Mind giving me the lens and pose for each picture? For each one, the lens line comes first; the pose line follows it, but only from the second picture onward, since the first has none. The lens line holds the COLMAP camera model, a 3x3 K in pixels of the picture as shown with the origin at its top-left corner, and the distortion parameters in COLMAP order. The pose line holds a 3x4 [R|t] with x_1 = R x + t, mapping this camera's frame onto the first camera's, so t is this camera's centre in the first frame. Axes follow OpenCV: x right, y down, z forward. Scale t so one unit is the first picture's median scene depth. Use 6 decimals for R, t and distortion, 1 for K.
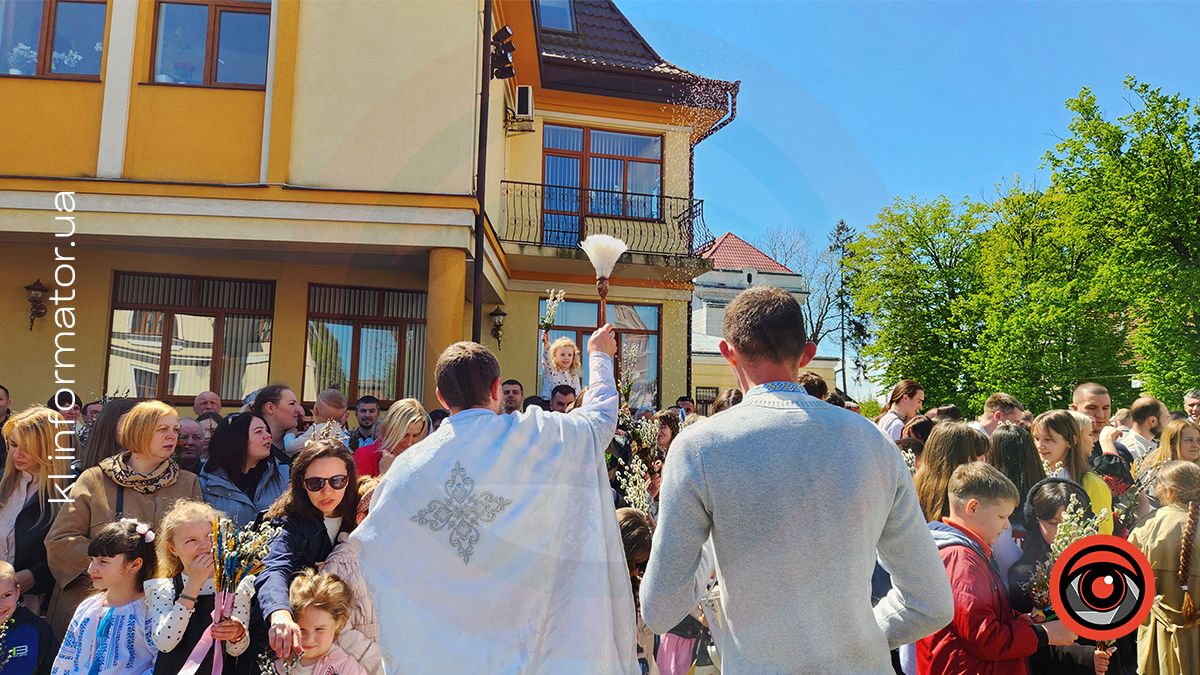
lens RADIAL K [[824.1, 0, 615.5], [0, 824.1, 336.9], [0, 0, 1]] dist [0.041957, 0.000558]
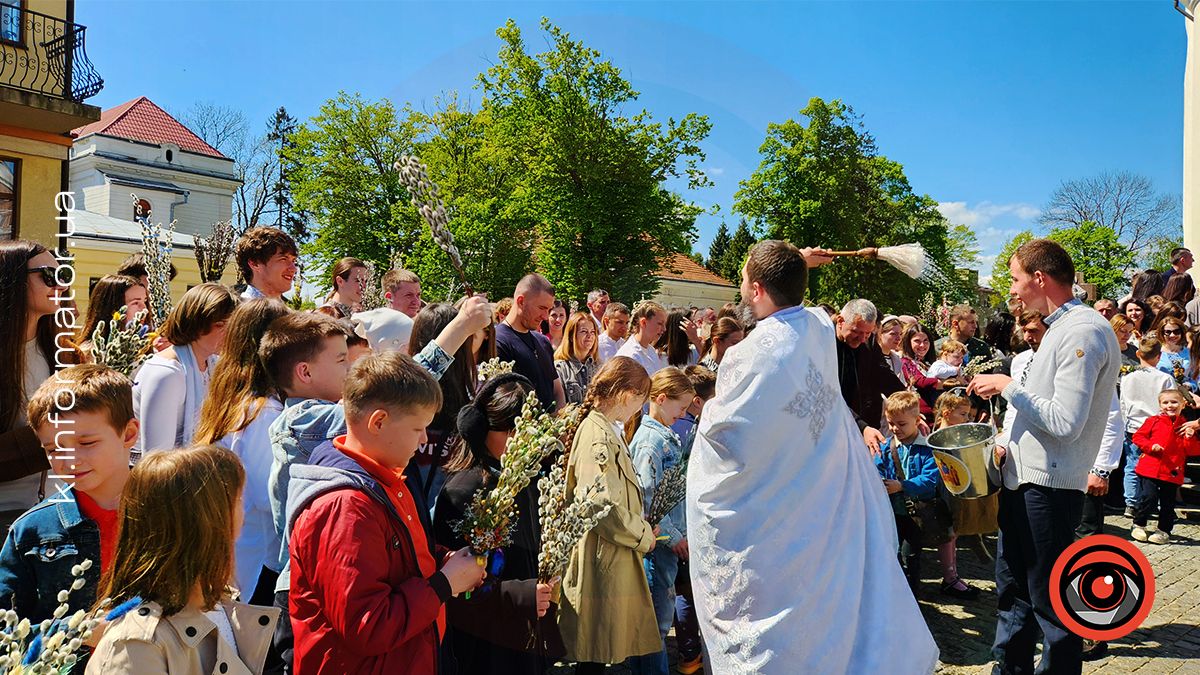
lens RADIAL K [[818.9, 0, 600.0], [0, 818.9, 337.5], [0, 0, 1]] dist [0.082871, -0.087987]
pose [[0.804130, 0.002455, 0.594449, 0.014223], [-0.072440, 0.992944, 0.093891, 0.005891], [-0.590024, -0.118562, 0.798633, 0.030673]]
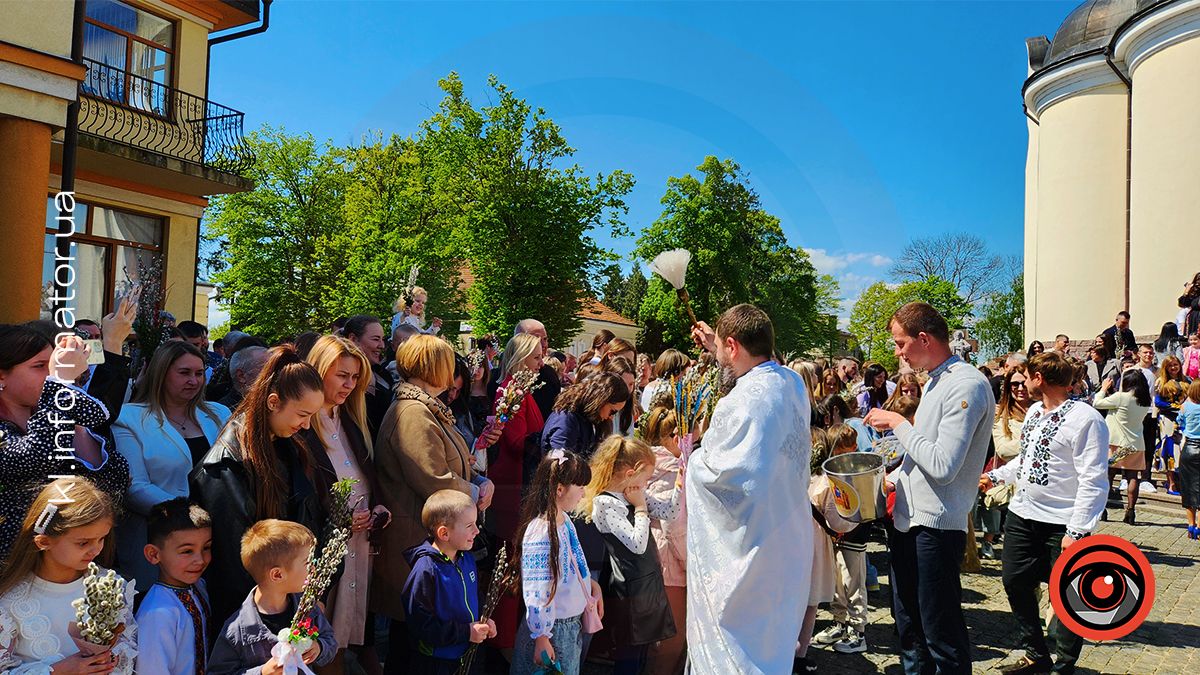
lens RADIAL K [[818.9, 0, 600.0], [0, 818.9, 337.5], [0, 0, 1]] dist [0.082871, -0.087987]
pose [[0.700084, 0.045750, 0.712593, -0.122092], [-0.105259, 0.993655, 0.039617, 0.002180], [-0.706260, -0.102742, 0.700458, 0.017826]]
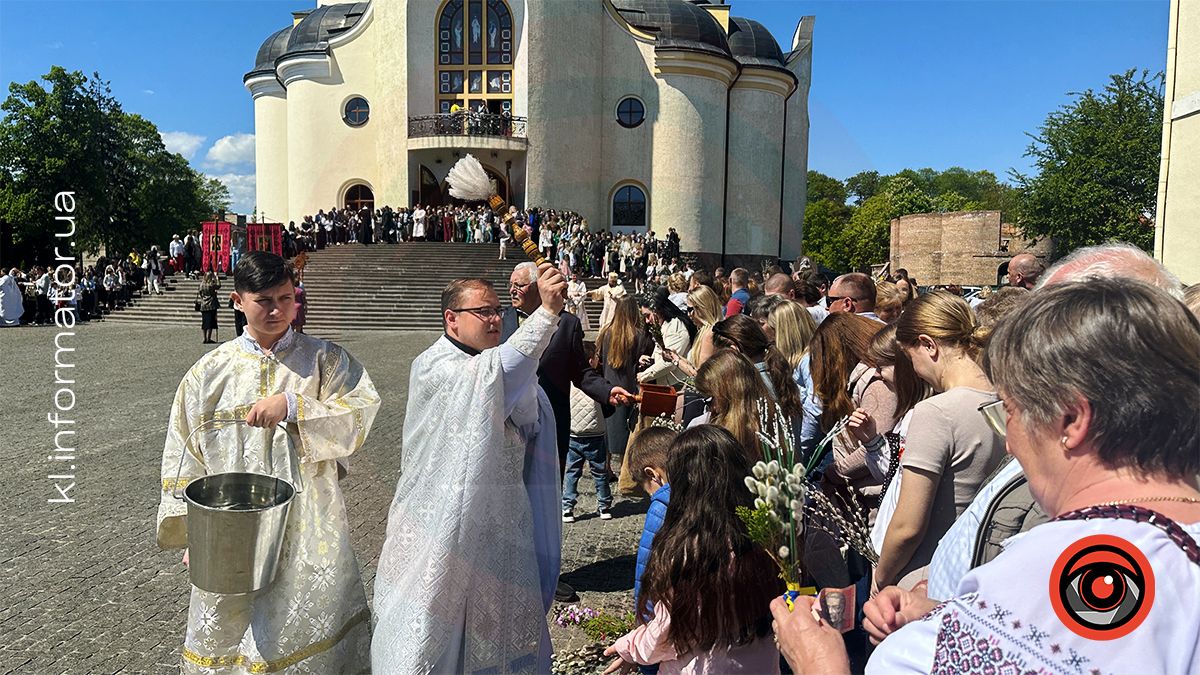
lens RADIAL K [[826.0, 0, 588.3], [0, 826.0, 357.0], [0, 0, 1]] dist [0.136228, -0.226730]
pose [[0.175837, -0.091814, 0.980128, -0.540369], [-0.122177, 0.985908, 0.114274, -0.071083], [-0.976808, -0.139843, 0.162141, -0.586127]]
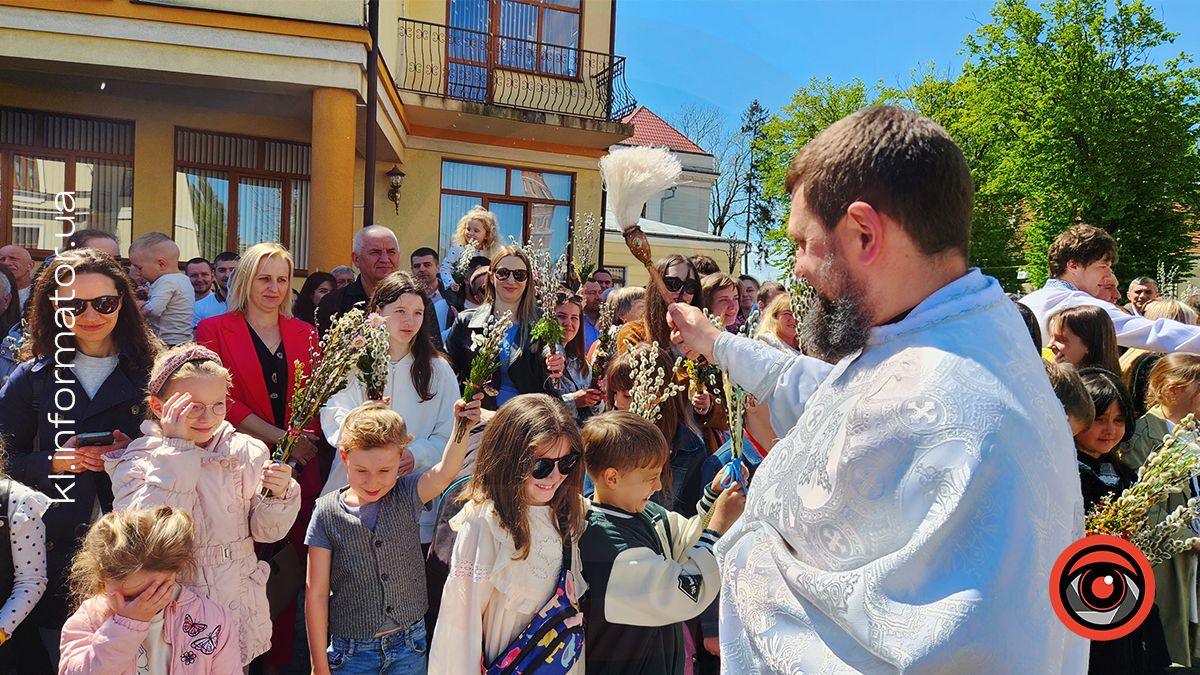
lens RADIAL K [[818.9, 0, 600.0], [0, 818.9, 337.5], [0, 0, 1]] dist [0.082871, -0.087987]
pose [[0.994649, 0.027008, 0.099720, -0.001985], [-0.041509, 0.988363, 0.146343, 0.003637], [-0.094607, -0.149699, 0.984195, 0.026328]]
